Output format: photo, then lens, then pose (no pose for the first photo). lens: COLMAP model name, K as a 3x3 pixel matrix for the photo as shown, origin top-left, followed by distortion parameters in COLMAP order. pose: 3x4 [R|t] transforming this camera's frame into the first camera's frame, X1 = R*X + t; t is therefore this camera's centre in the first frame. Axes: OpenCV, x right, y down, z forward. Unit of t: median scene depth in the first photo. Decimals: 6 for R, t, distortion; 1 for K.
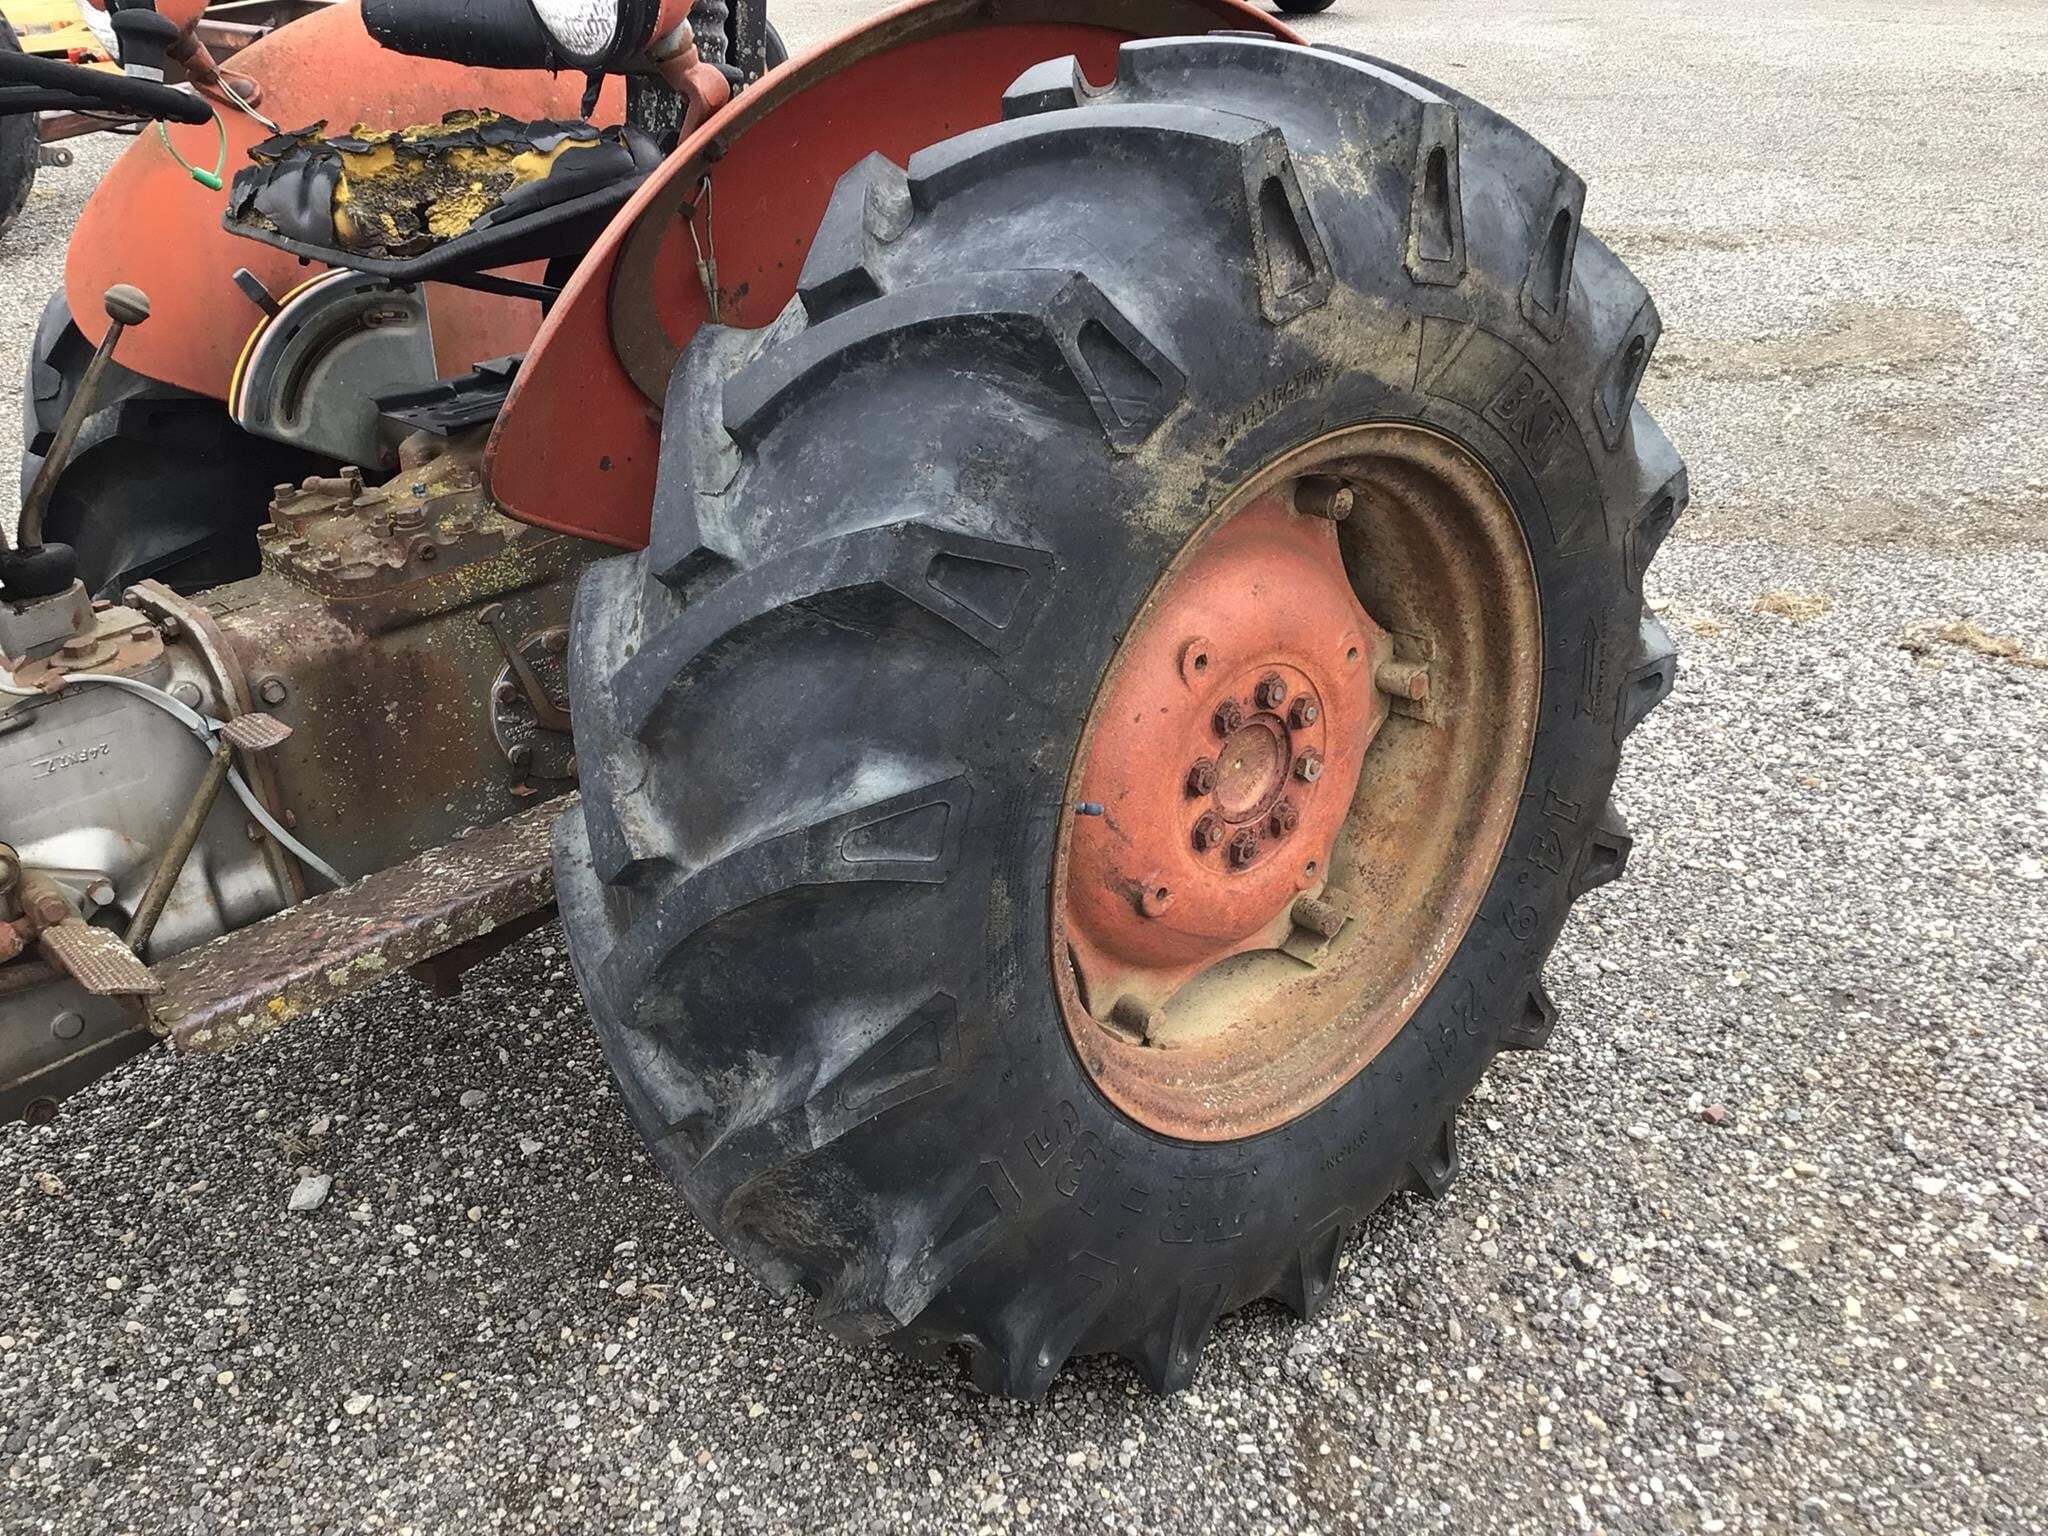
lens RADIAL K [[1852.8, 0, 1008.8], [0, 1852.8, 764.1], [0, 0, 1]] dist [0.064969, -0.100990]
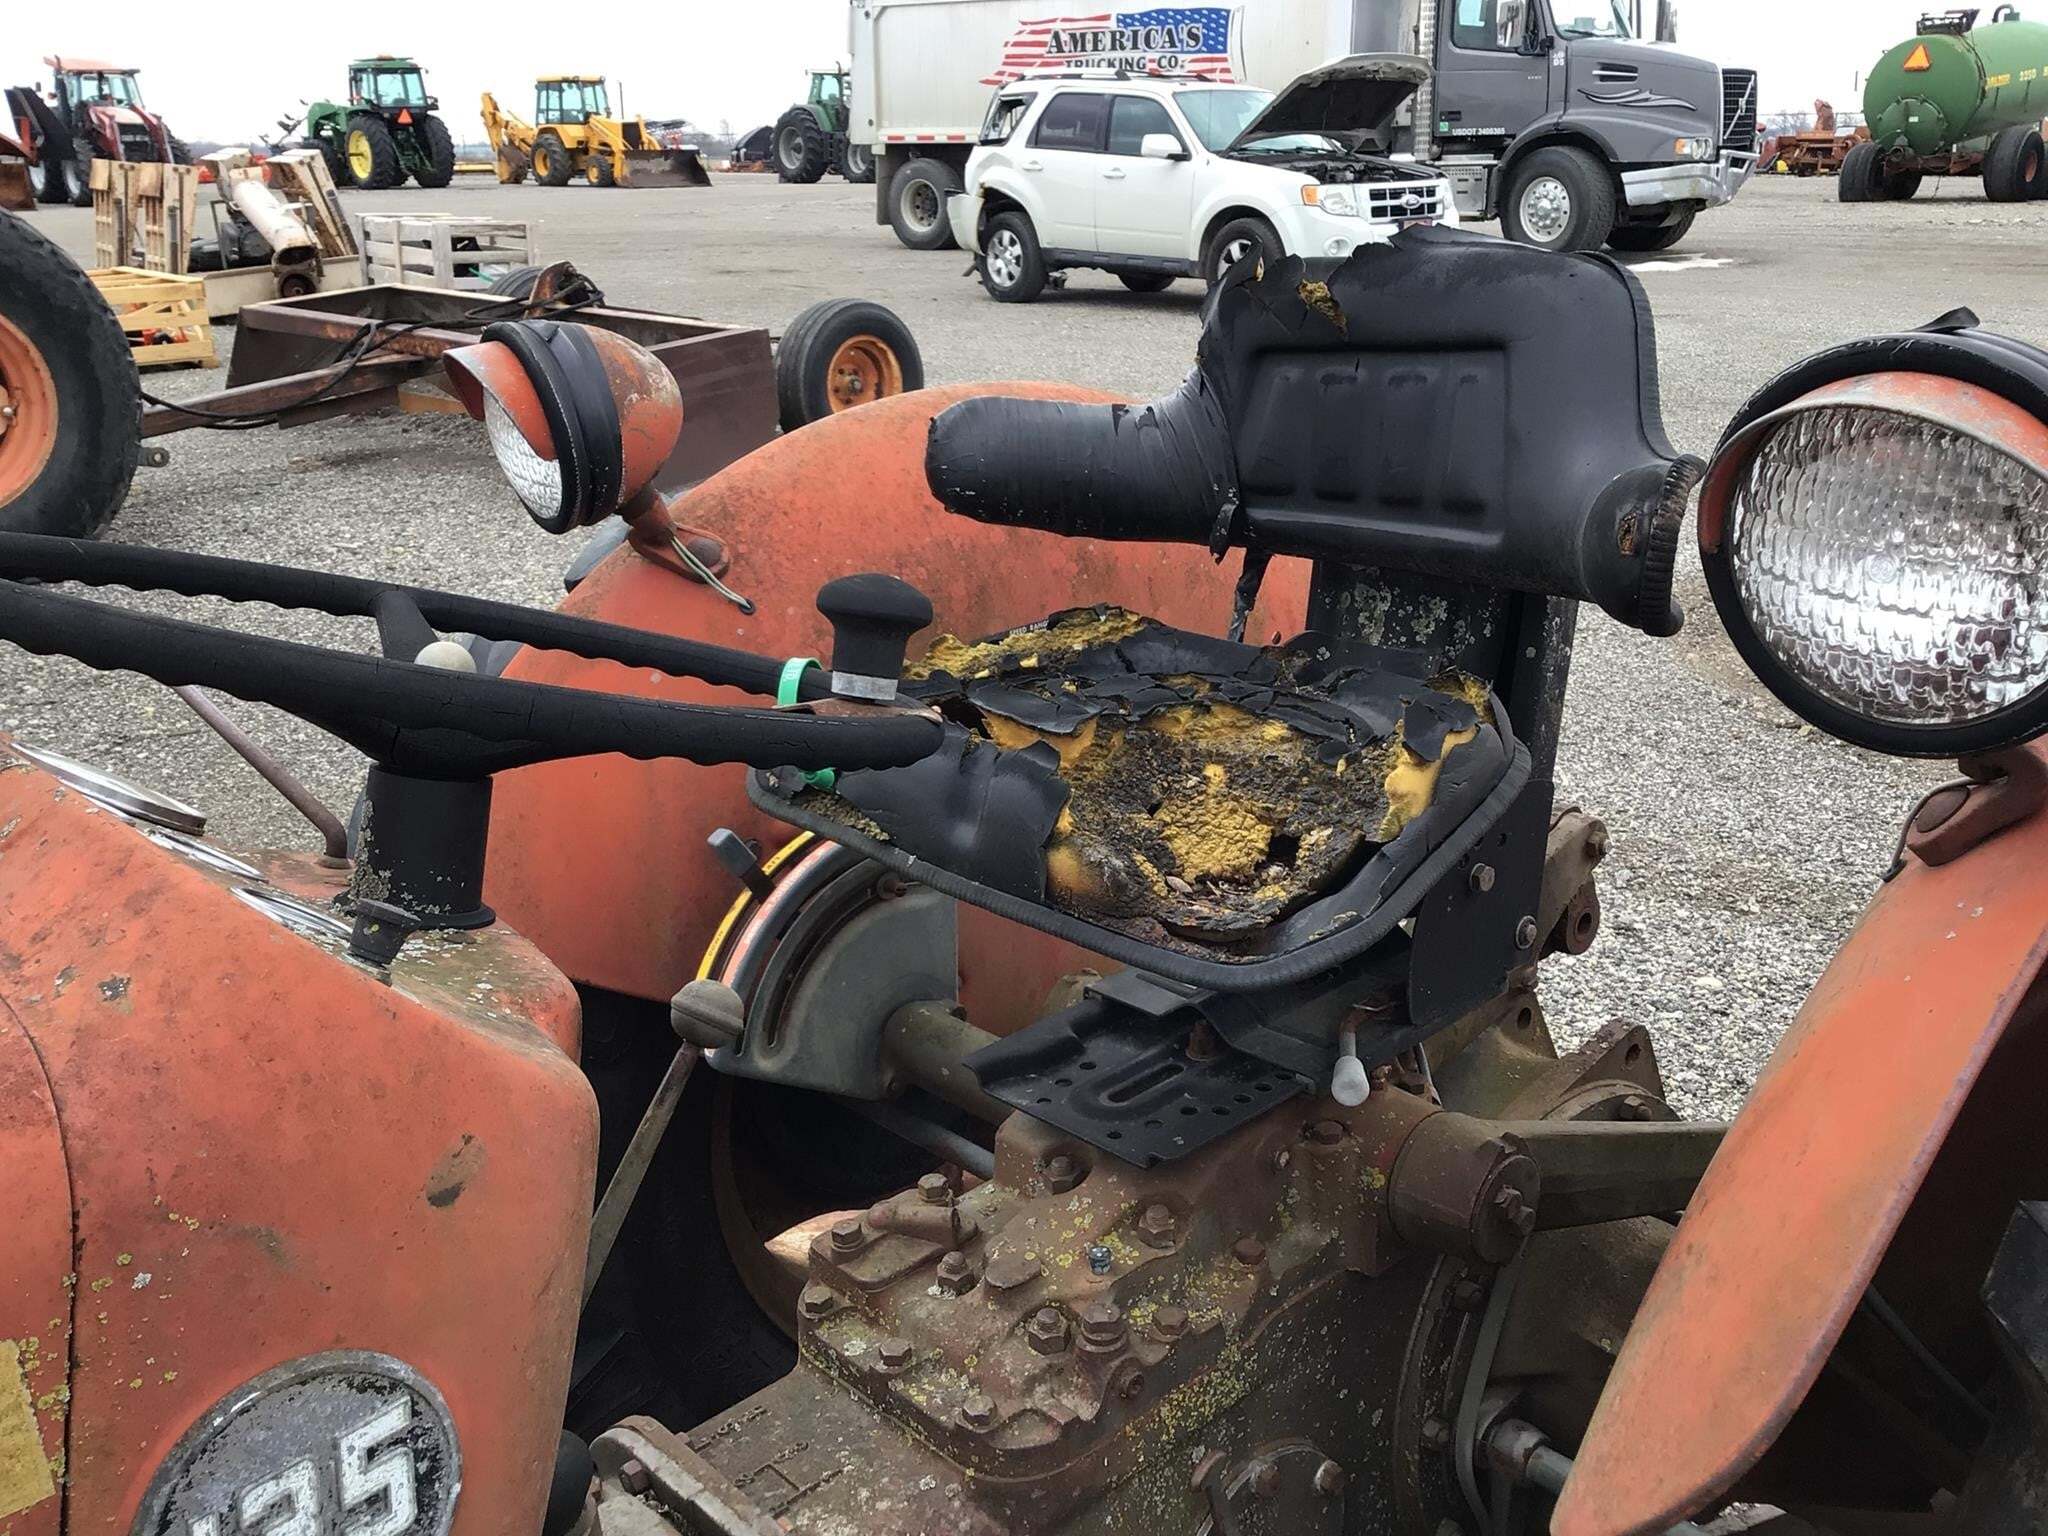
lens RADIAL K [[1852.8, 0, 1008.8], [0, 1852.8, 764.1], [0, 0, 1]] dist [0.064969, -0.100990]
pose [[0.999933, 0.011324, 0.002388, -0.371596], [-0.010912, 0.991292, -0.131230, -0.241822], [-0.003853, 0.131195, 0.991349, 0.409462]]
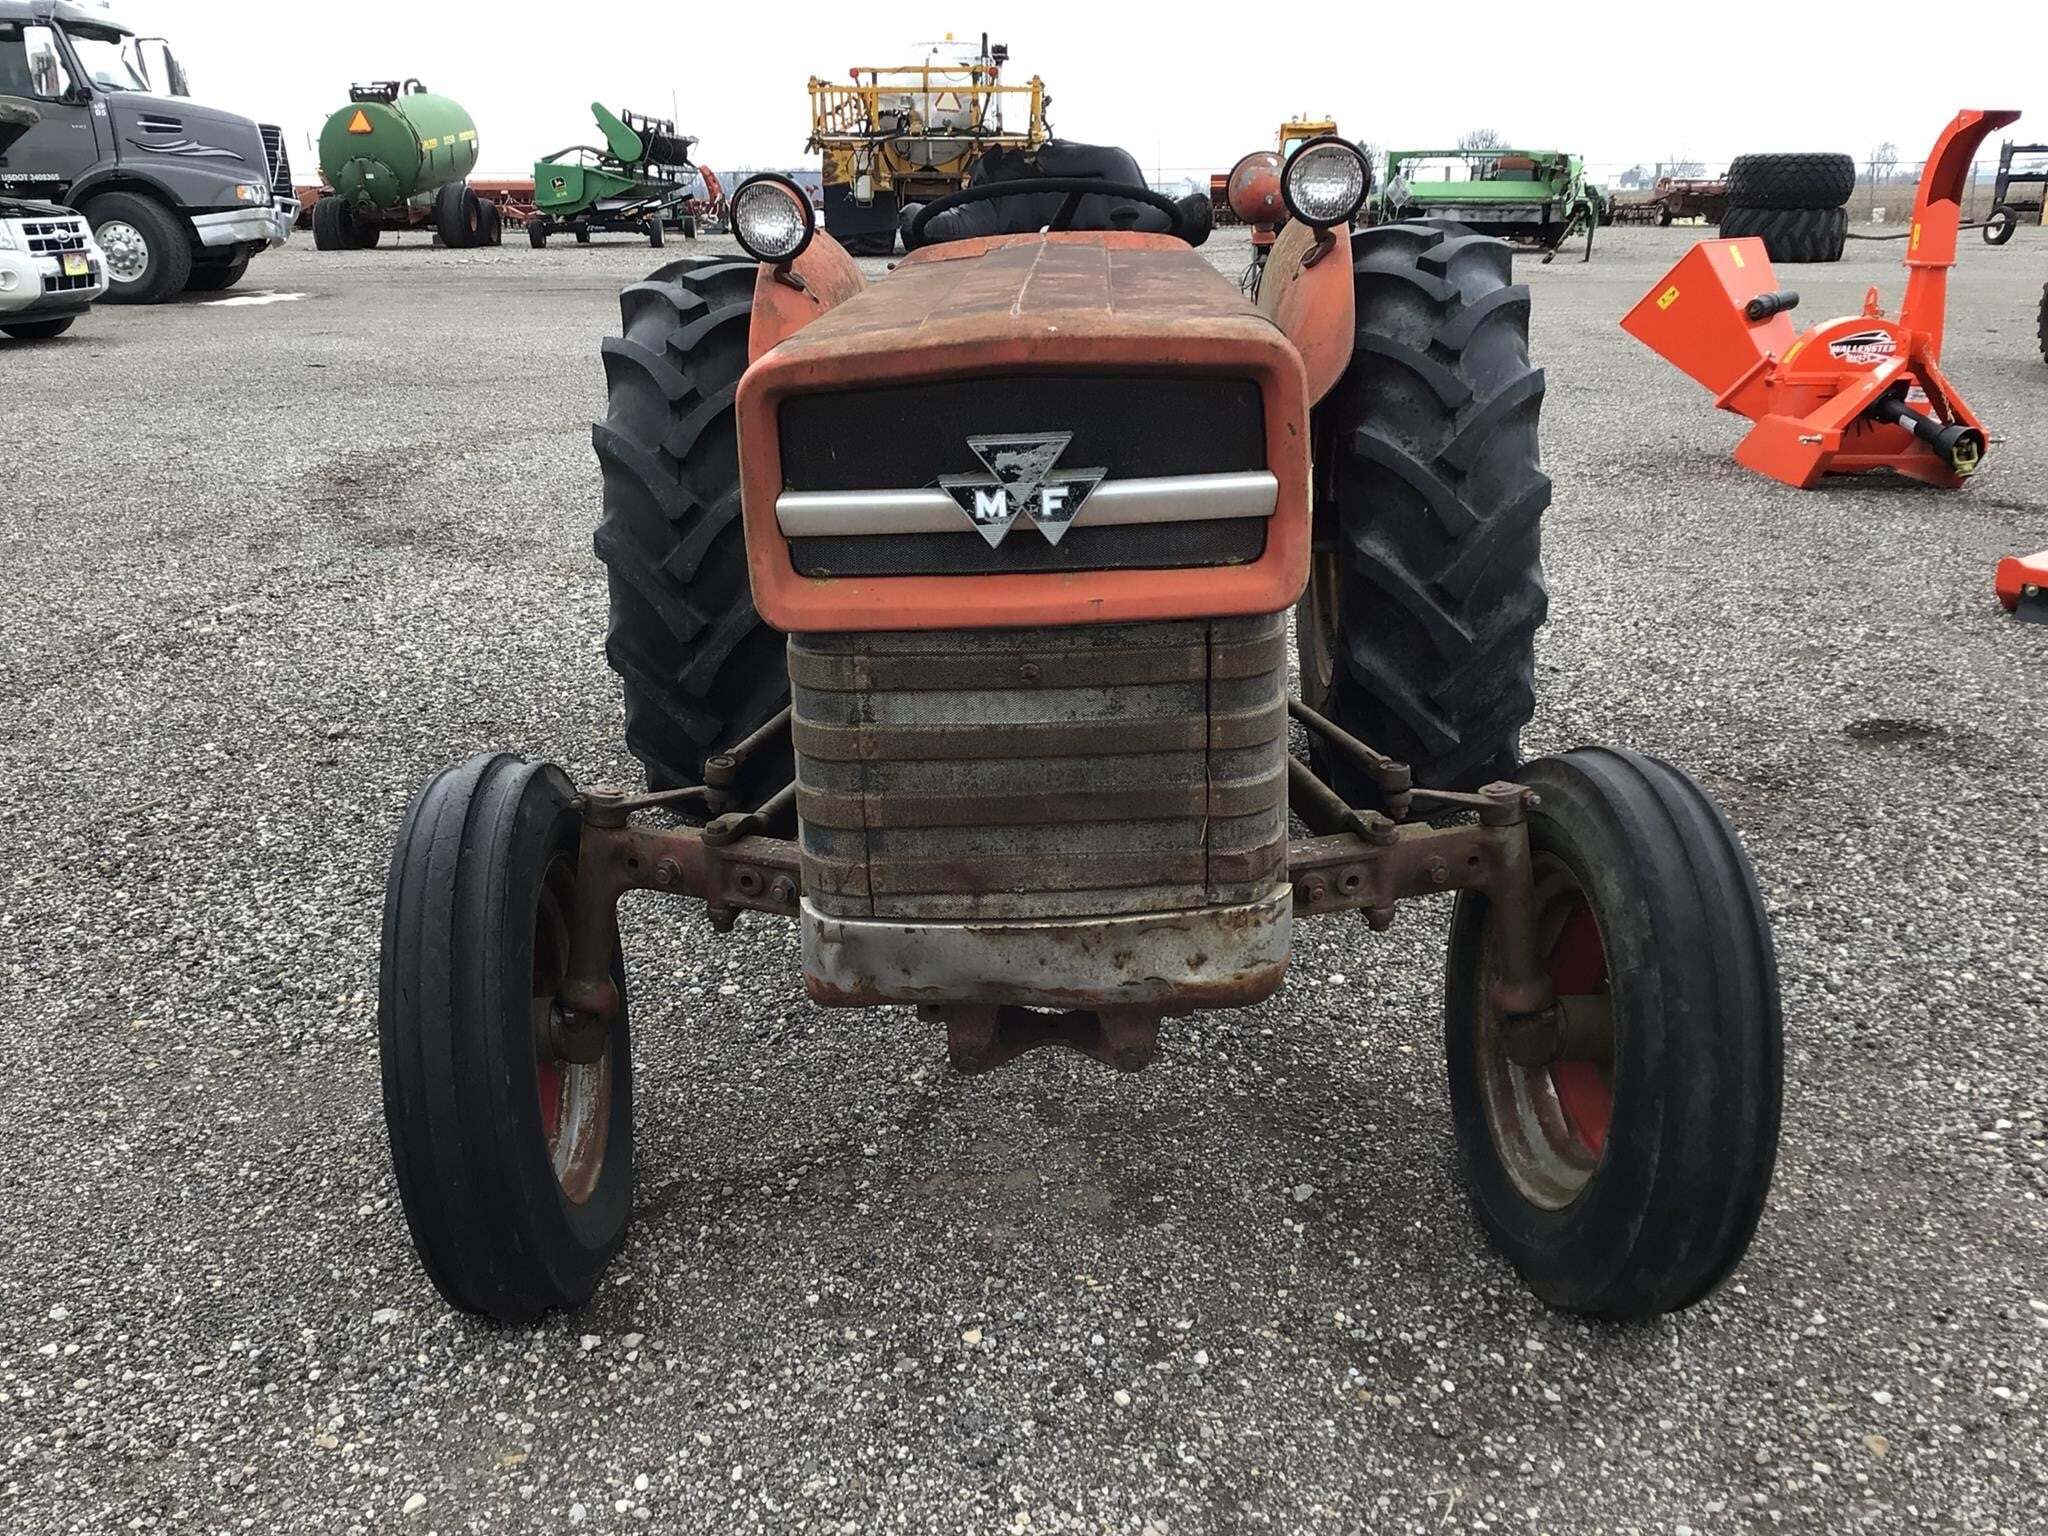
lens RADIAL K [[1838.3, 0, 1030.7], [0, 1838.3, 766.6], [0, 0, 1]] dist [0.074786, -0.101908]
pose [[0.694560, -0.199846, 0.691121, -1.792885], [0.311198, 0.949579, -0.038163, 0.223285], [-0.648647, 0.241582, 0.721731, -0.271648]]
